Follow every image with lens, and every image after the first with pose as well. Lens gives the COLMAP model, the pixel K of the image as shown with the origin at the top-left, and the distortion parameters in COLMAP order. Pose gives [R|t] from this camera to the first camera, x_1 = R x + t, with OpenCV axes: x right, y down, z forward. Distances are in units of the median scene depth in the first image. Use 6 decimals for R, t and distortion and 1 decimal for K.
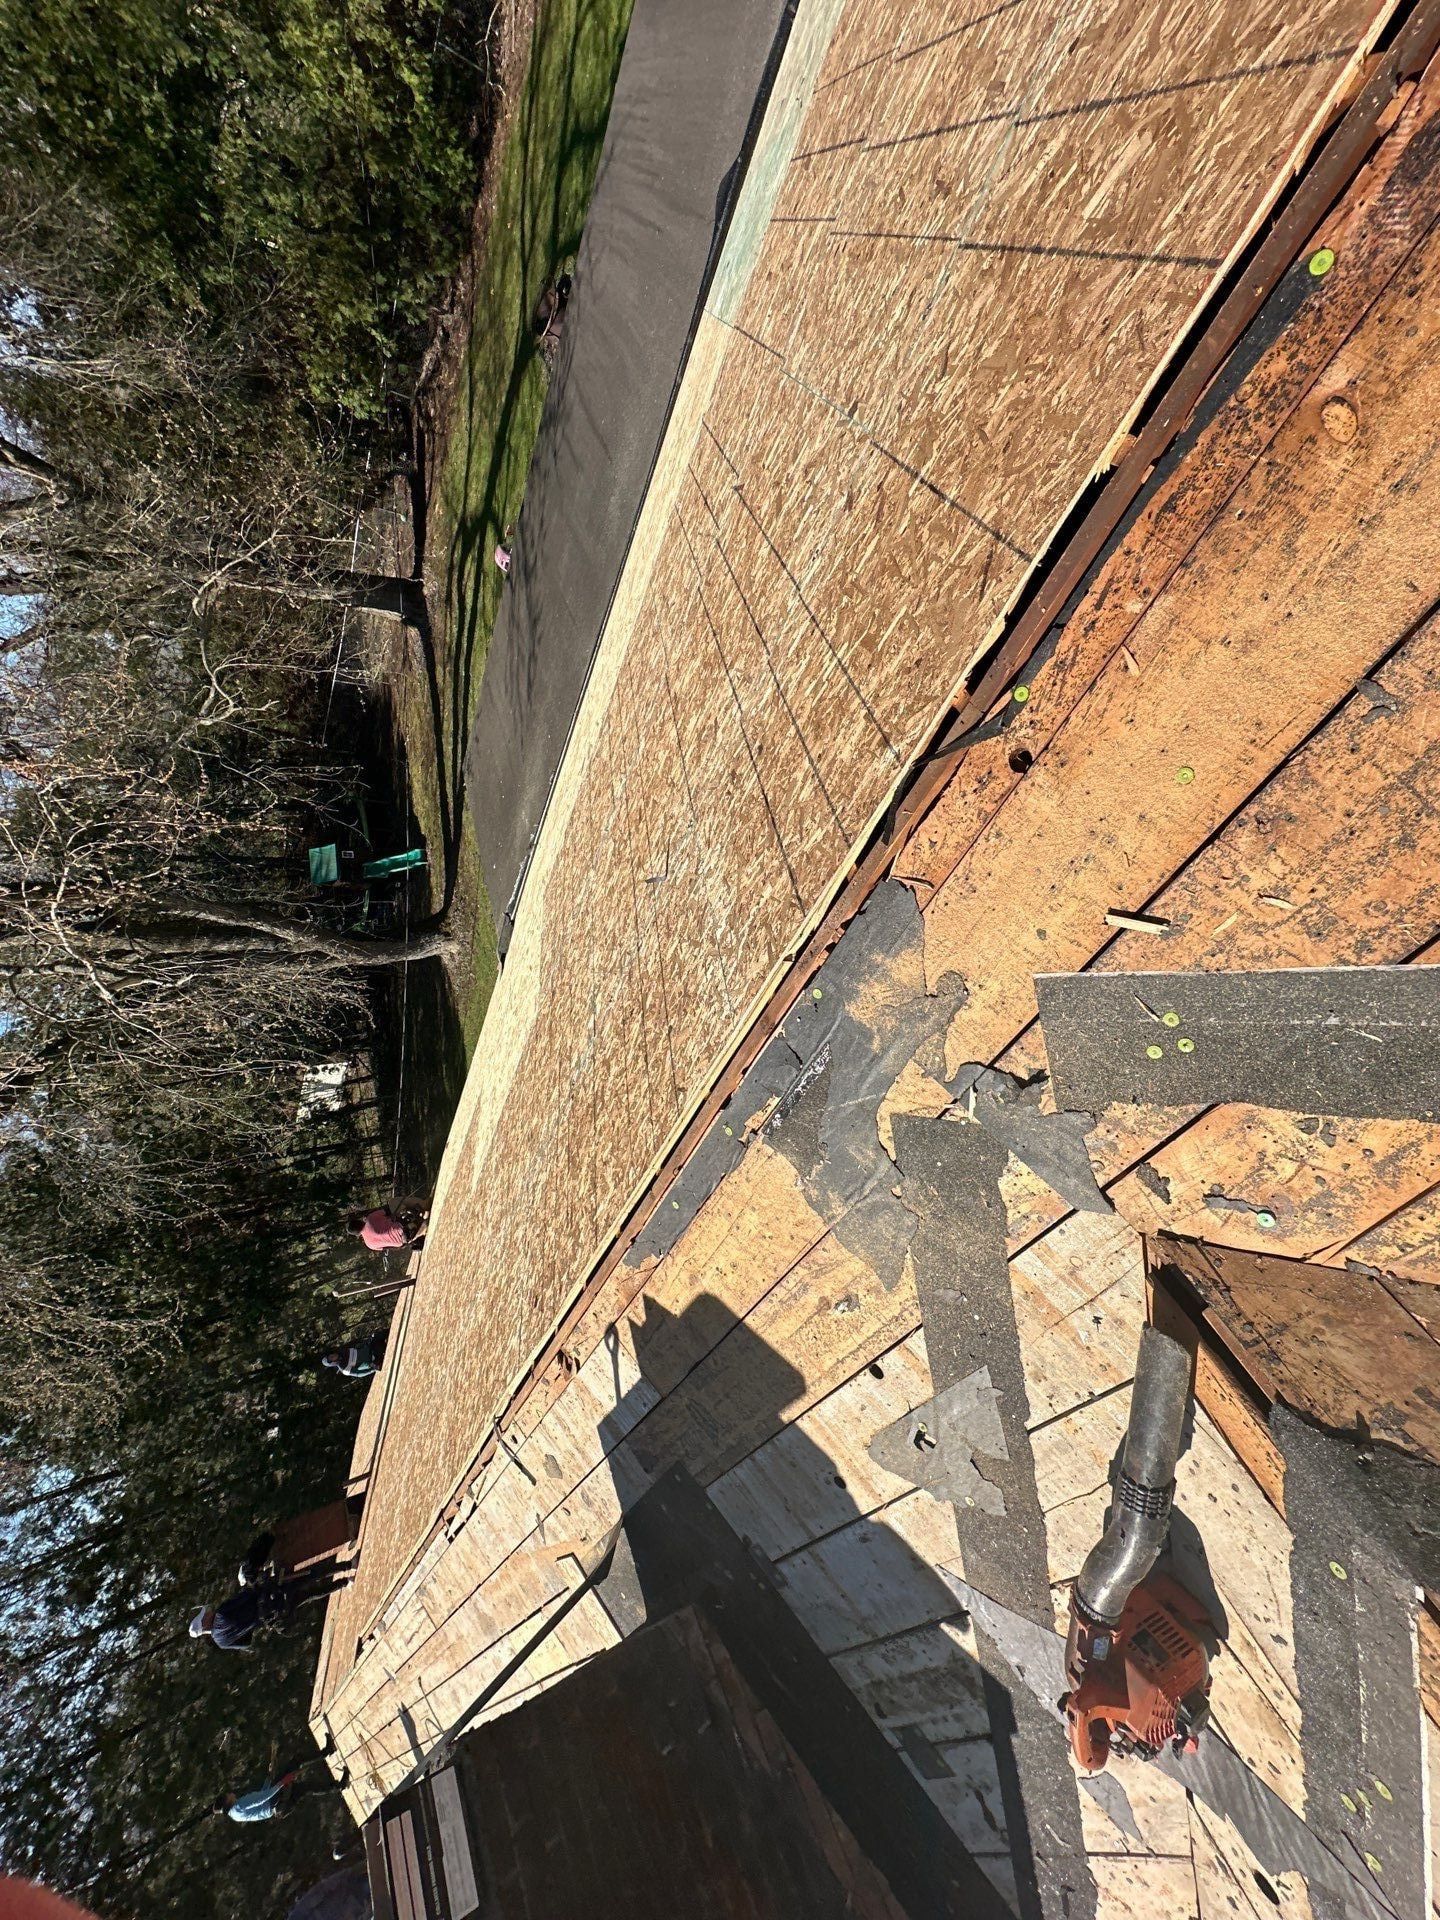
lens RADIAL K [[766.6, 0, 720.0], [0, 766.6, 960.0], [0, 0, 1]] dist [-0.001087, 0.000082]
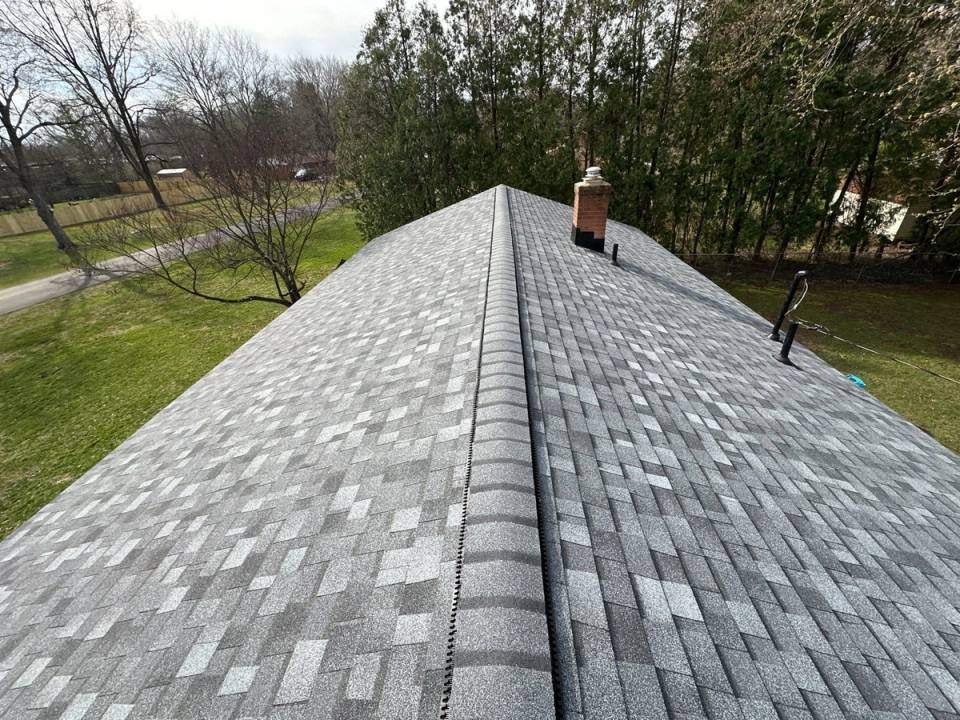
lens RADIAL K [[382.4, 0, 480.0], [0, 382.4, 360.0], [0, 0, 1]] dist [-0.002074, 0.000679]
pose [[-0.405511, 0.907124, 0.112641, -0.180166], [-0.680189, -0.381769, 0.625776, 0.221392], [0.610659, 0.177141, 0.771827, 0.250869]]
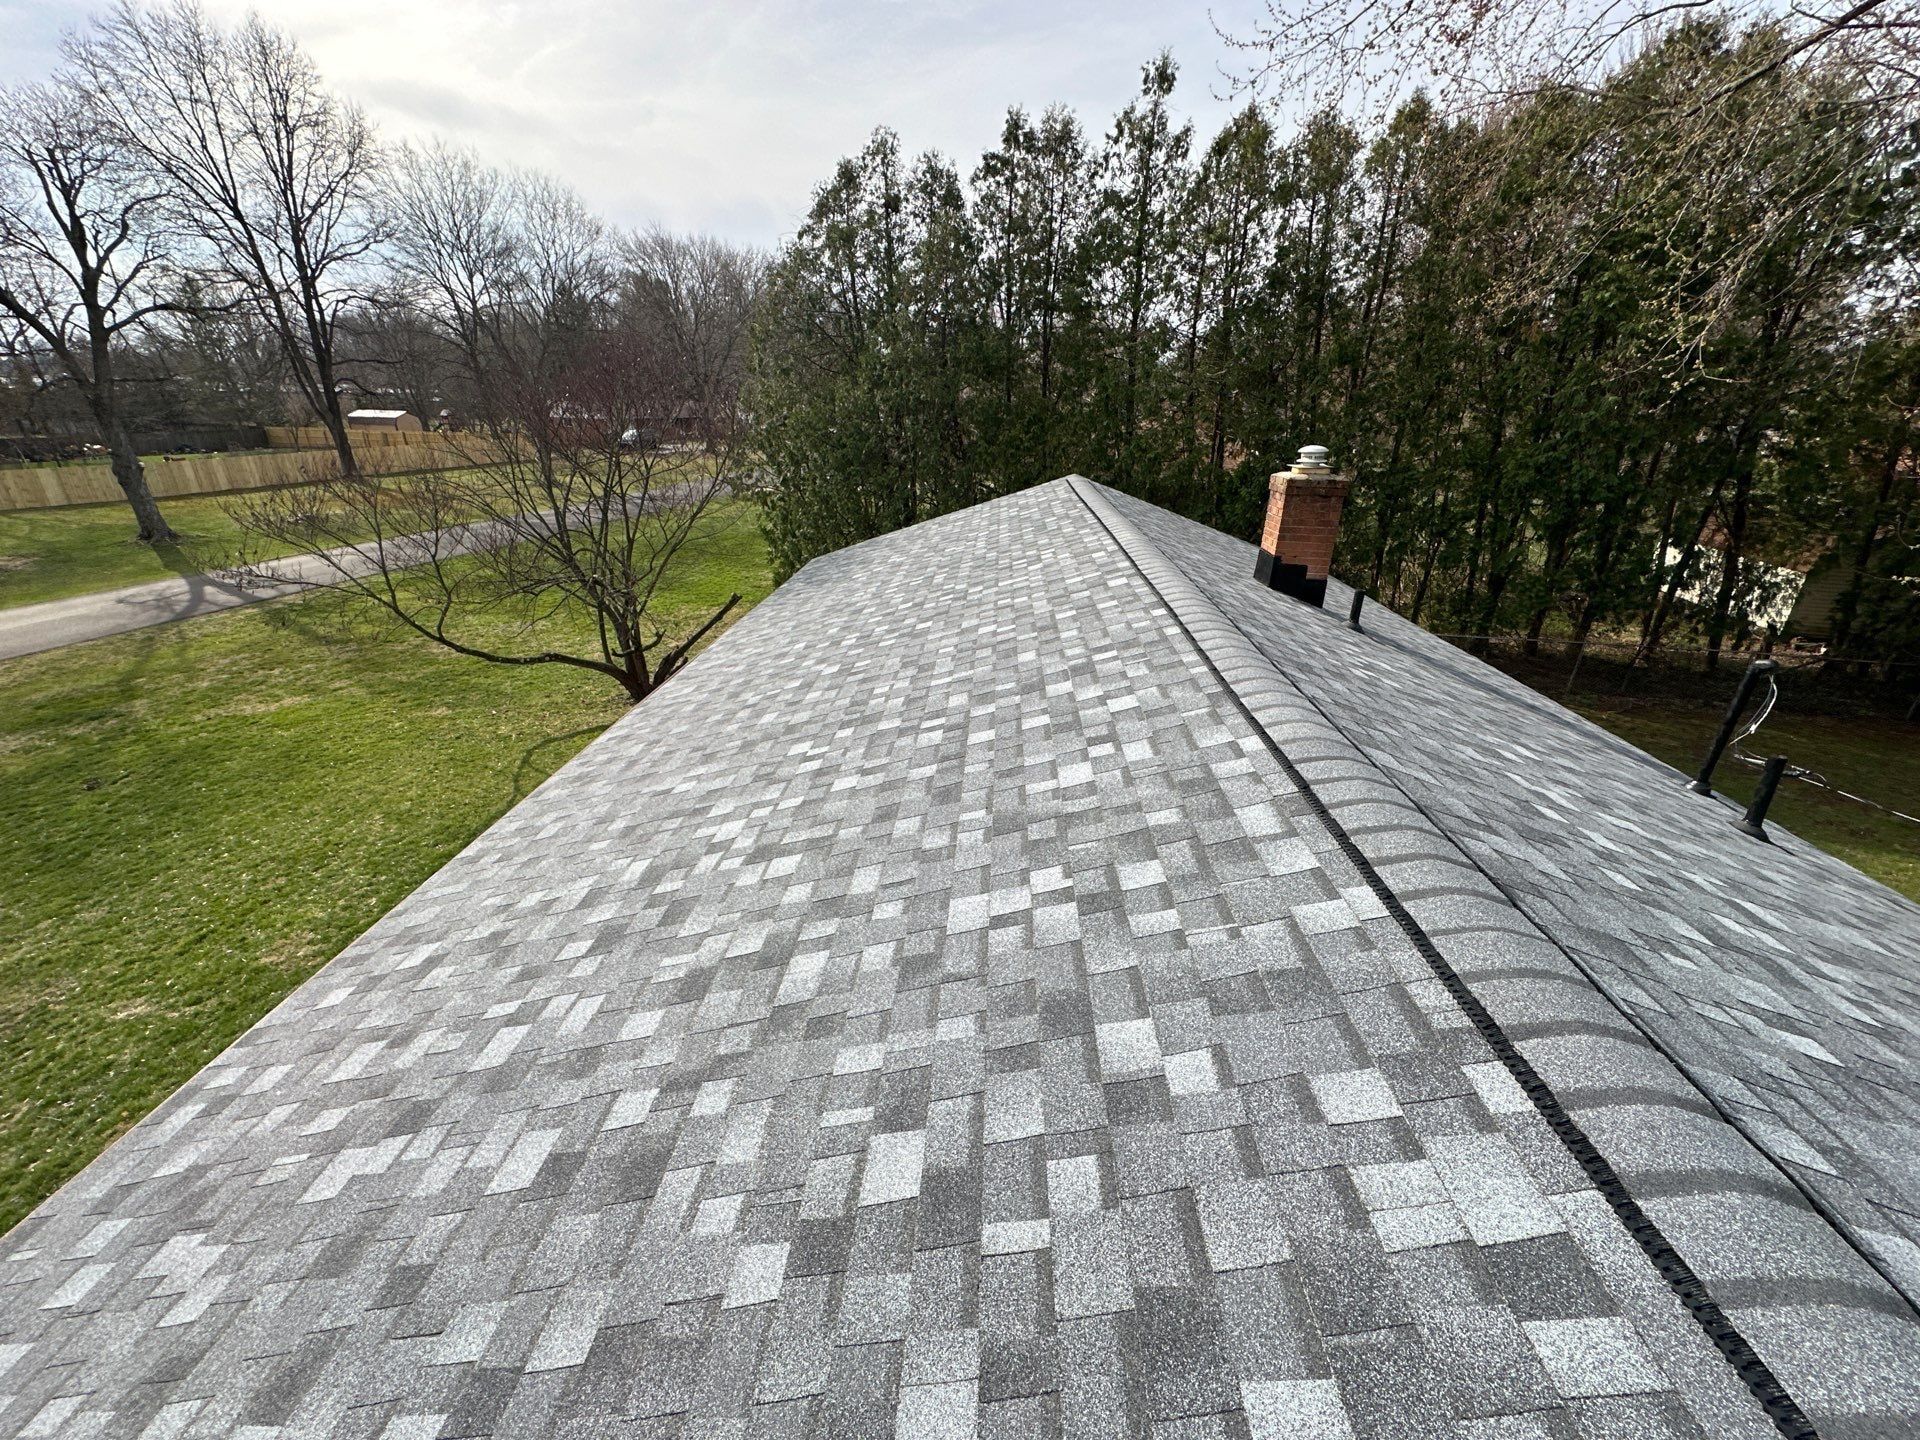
lens RADIAL K [[764.8, 0, 960.0], [0, 764.8, 720.0], [0, 0, 1]] dist [-0.002074, 0.000679]
pose [[-0.464474, 0.885404, -0.018013, -0.136058], [-0.675586, -0.341108, 0.653628, 0.272455], [0.572580, 0.315762, 0.756602, 0.215461]]
